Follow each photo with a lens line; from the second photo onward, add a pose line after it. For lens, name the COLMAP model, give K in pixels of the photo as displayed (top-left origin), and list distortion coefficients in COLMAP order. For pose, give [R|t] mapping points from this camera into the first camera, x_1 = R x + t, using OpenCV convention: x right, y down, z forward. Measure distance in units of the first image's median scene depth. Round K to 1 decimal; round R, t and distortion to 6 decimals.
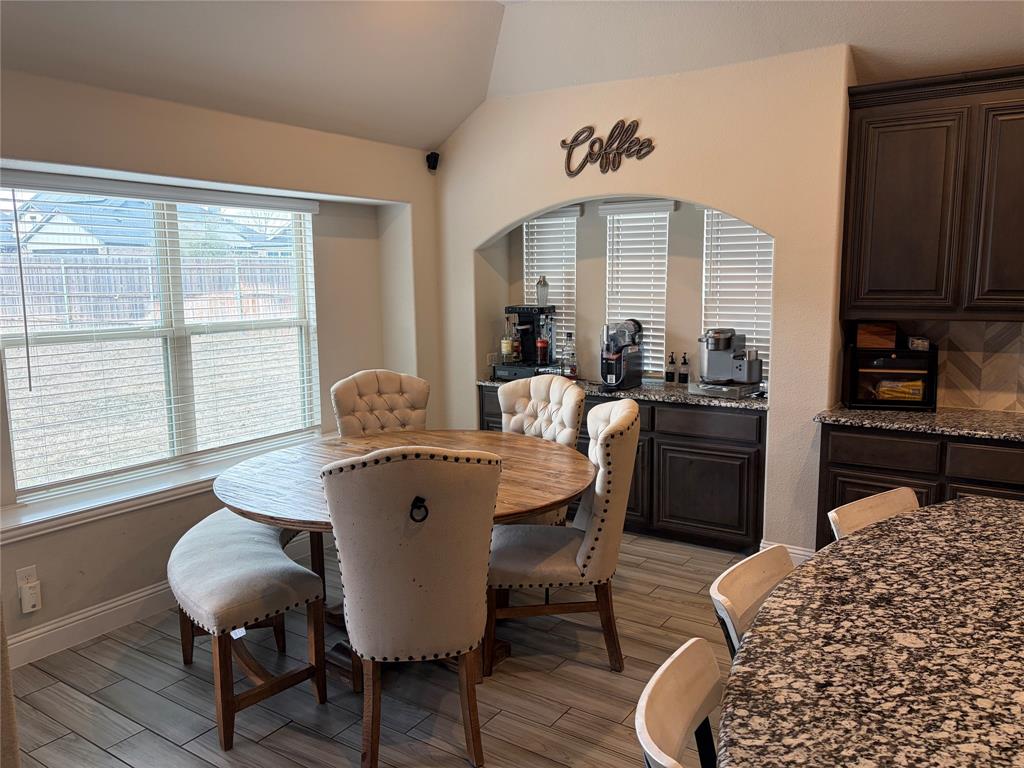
lens RADIAL K [[772.8, 0, 508.6], [0, 772.8, 388.7], [0, 0, 1]] dist [0.065956, -0.070520]
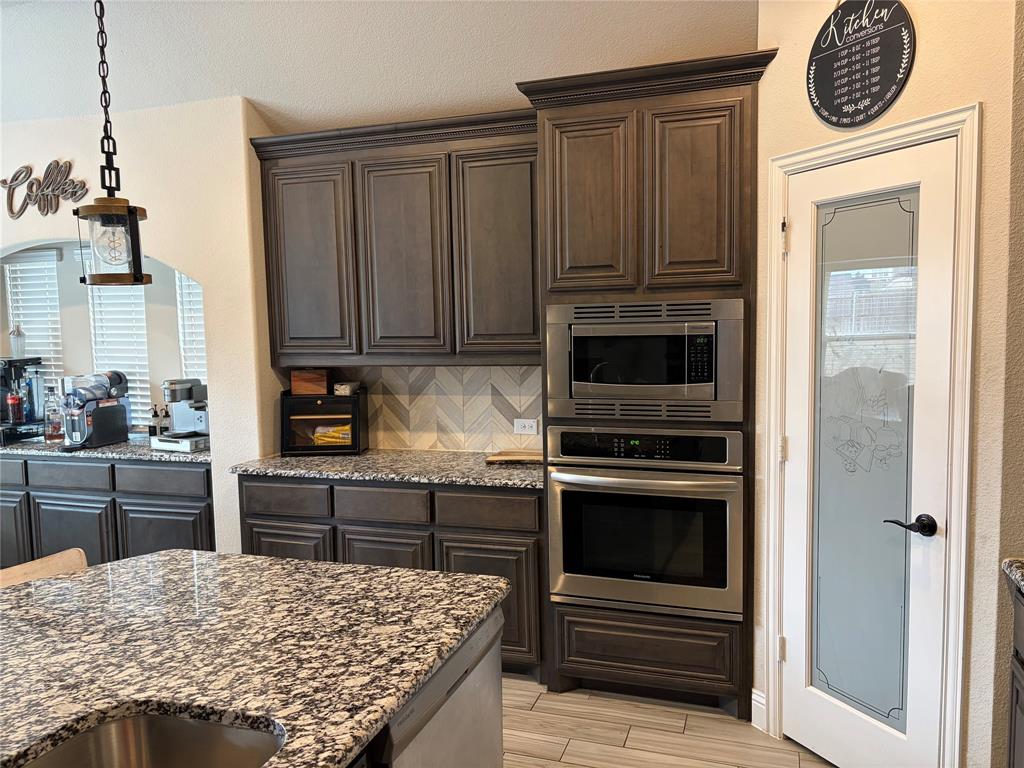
lens RADIAL K [[772.8, 0, 522.8], [0, 772.8, 386.5], [0, 0, 1]] dist [0.065956, -0.070520]
pose [[0.963429, -0.034047, 0.265793, 0.418975], [0.050014, 0.997313, -0.053535, 0.004613], [-0.263256, 0.064871, 0.962543, -0.037268]]
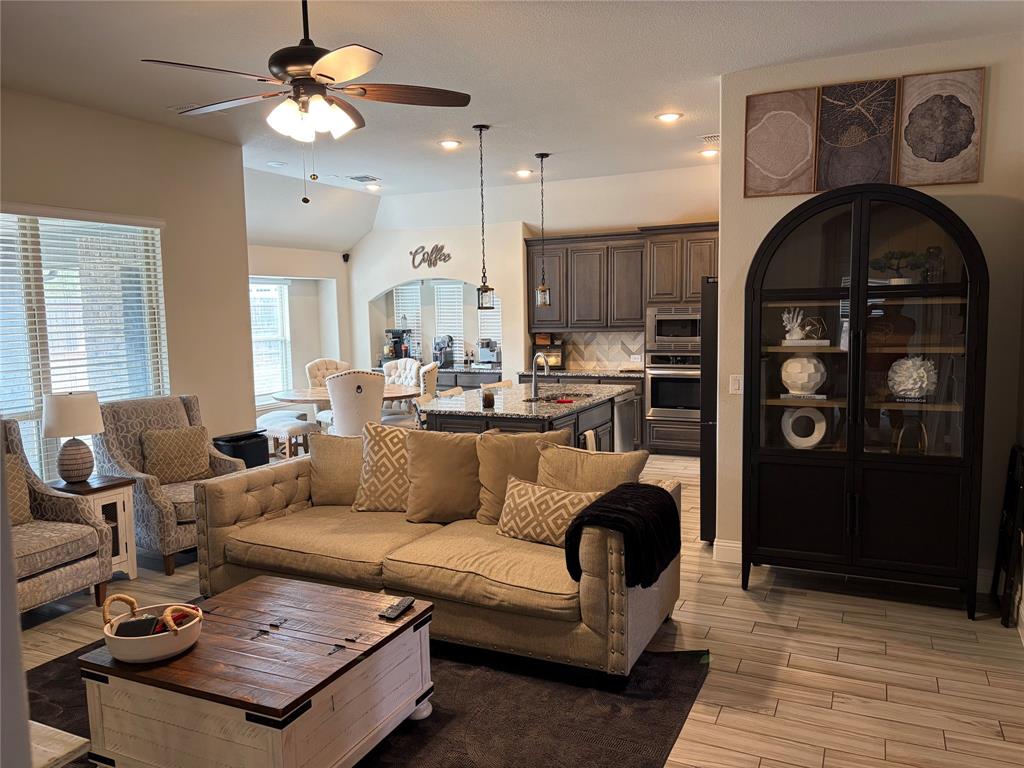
lens RADIAL K [[772.8, 0, 530.5], [0, 772.8, 404.3], [0, 0, 1]] dist [0.065956, -0.070520]
pose [[0.984111, -0.028986, 0.175170, 0.009290], [0.033130, 0.999235, -0.020779, 0.160297], [-0.174434, 0.026252, 0.984319, -1.182988]]
